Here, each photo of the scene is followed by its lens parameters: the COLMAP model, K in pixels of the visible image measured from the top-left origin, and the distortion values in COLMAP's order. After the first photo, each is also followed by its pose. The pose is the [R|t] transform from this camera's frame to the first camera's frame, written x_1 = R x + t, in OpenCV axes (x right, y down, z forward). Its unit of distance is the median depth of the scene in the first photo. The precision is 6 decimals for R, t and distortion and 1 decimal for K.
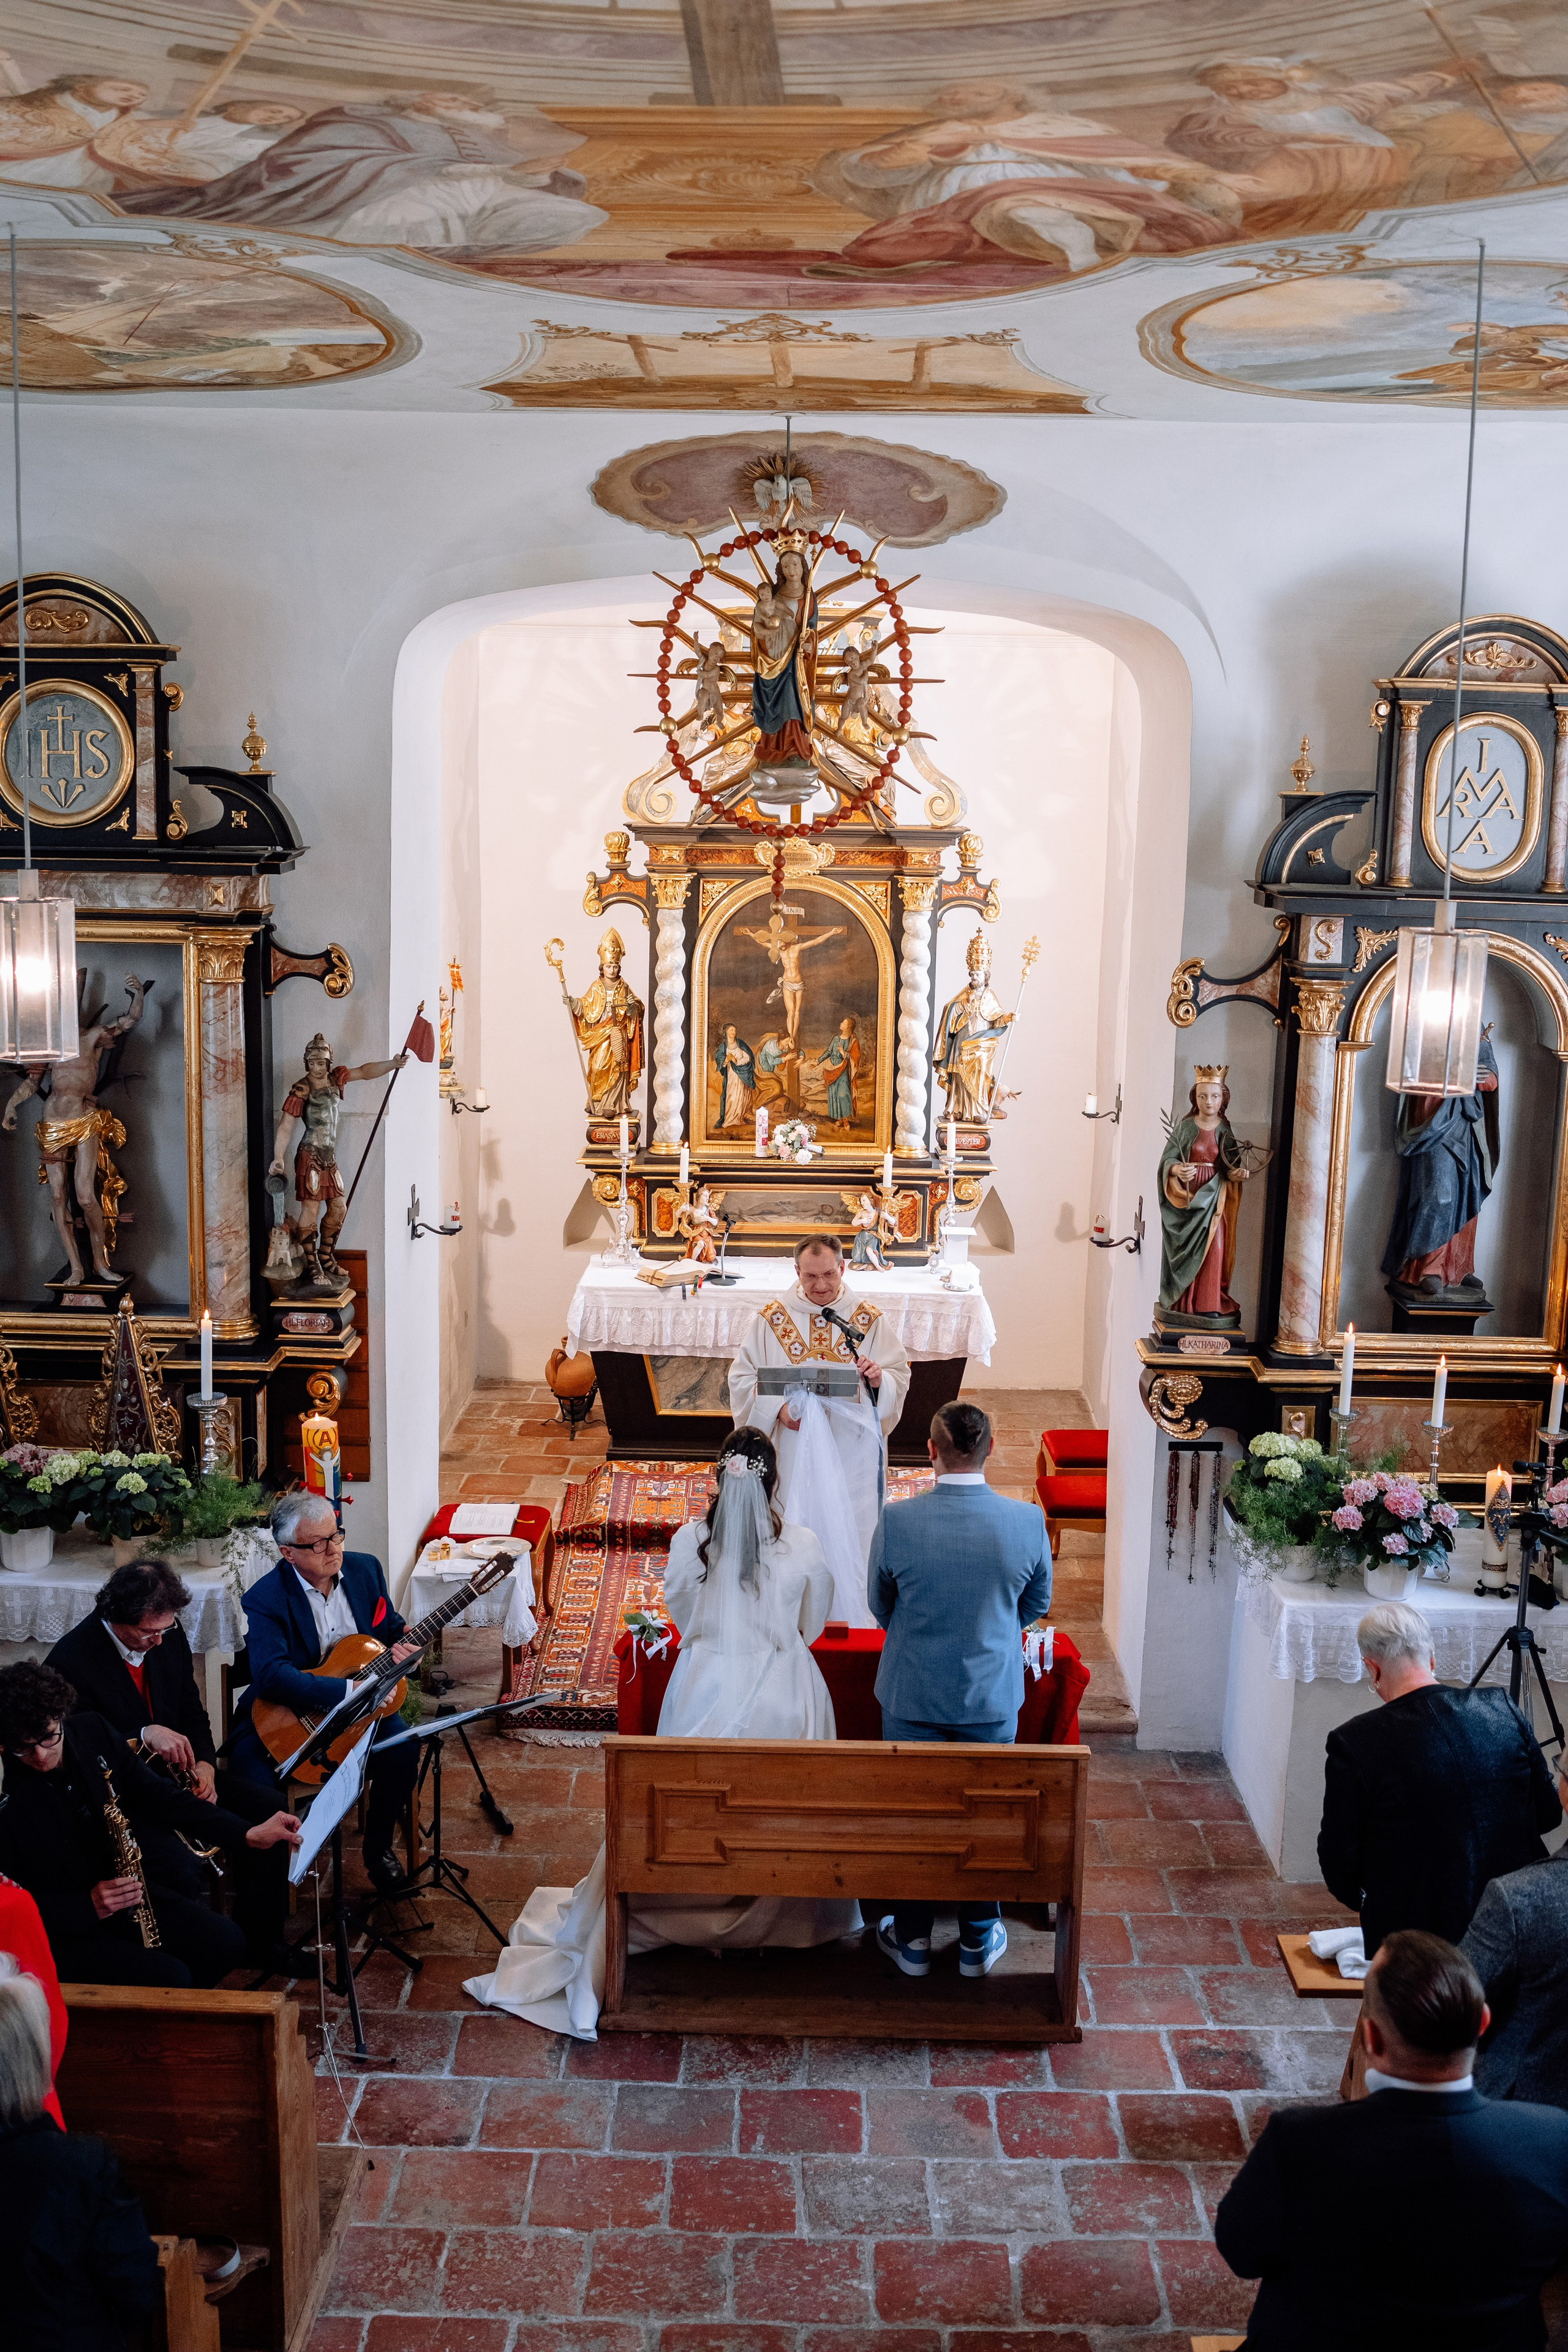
lens RADIAL K [[2344.9, 0, 775.7], [0, 2344.9, 1180.8], [0, 0, 1]] dist [-0.058075, 0.000000]
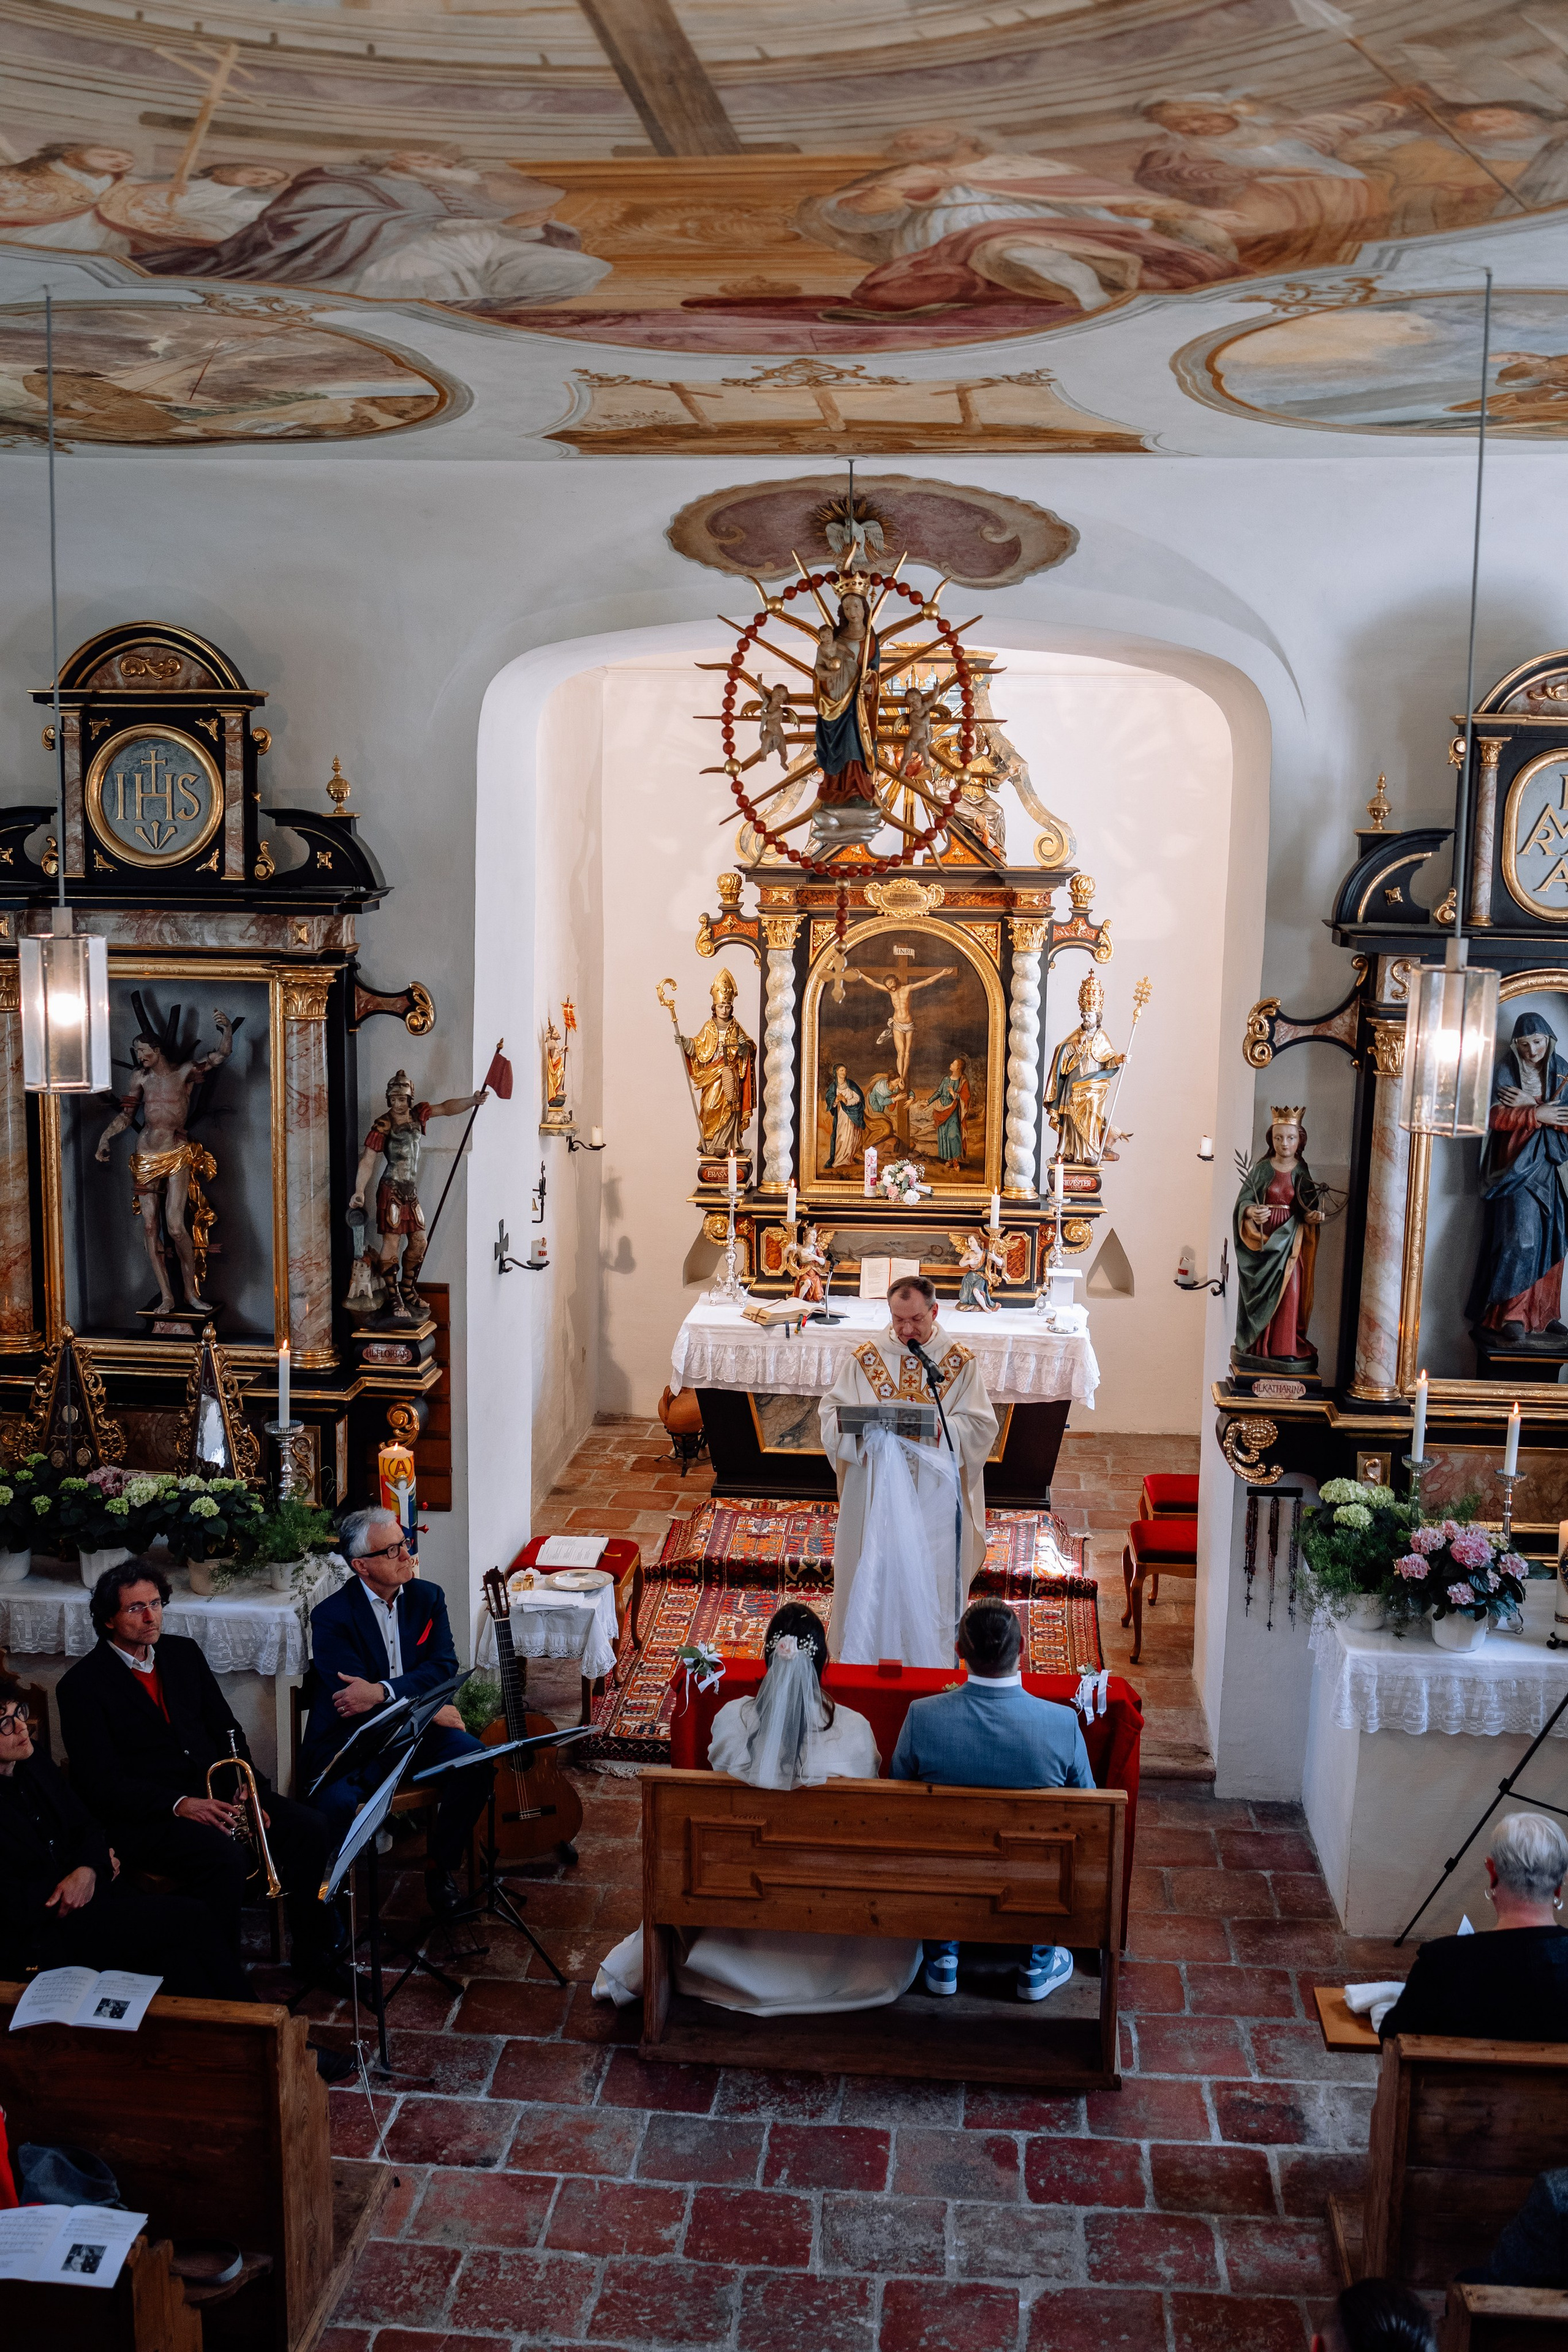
lens RADIAL K [[2344.9, 0, 776.0], [0, 2344.9, 1190.2], [0, 0, 1]] dist [-0.058075, 0.000000]
pose [[0.996570, 0.008876, -0.082273, 0.052425], [-0.010077, 0.999848, -0.014194, 0.002341], [0.082134, 0.014974, 0.996509, -0.002998]]
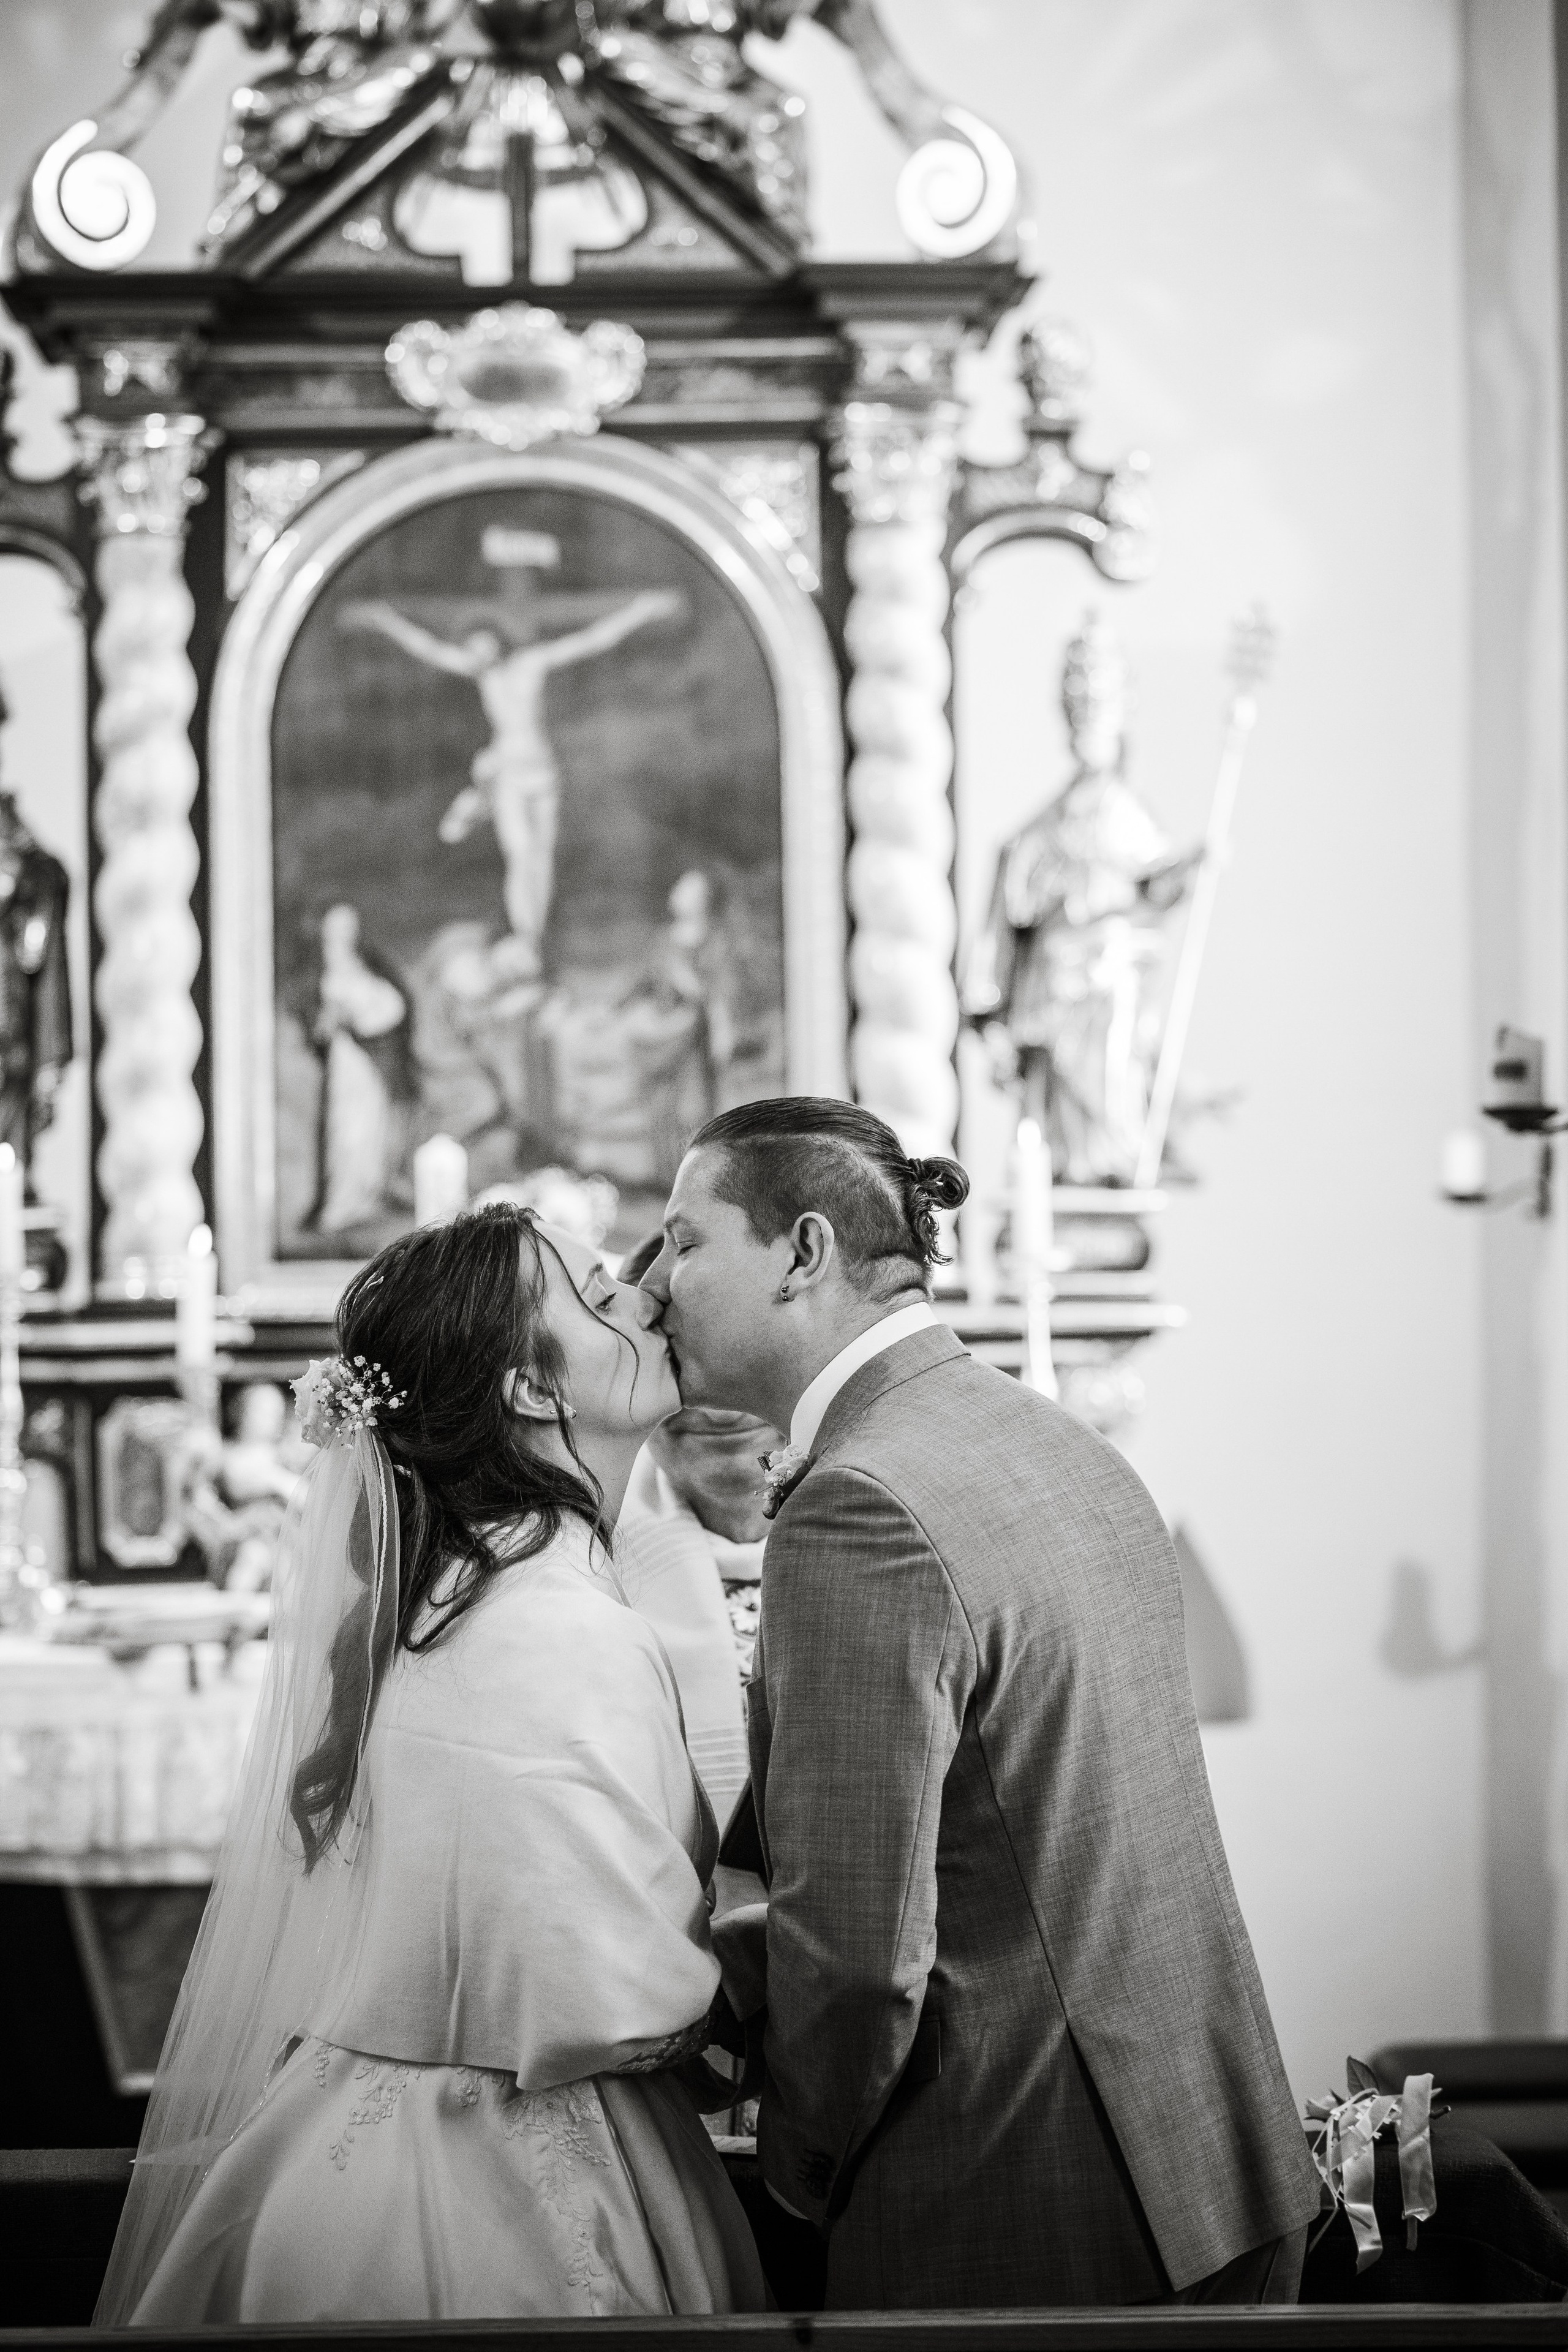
lens RADIAL K [[5960.8, 0, 774.3], [0, 5960.8, 1181.0], [0, 0, 1]] dist [0.061939, 0.000000]
pose [[0.999168, -0.032473, 0.024662, 0.028230], [0.036854, 0.977994, -0.205354, 0.206372], [-0.017450, 0.206092, 0.978377, 0.288444]]
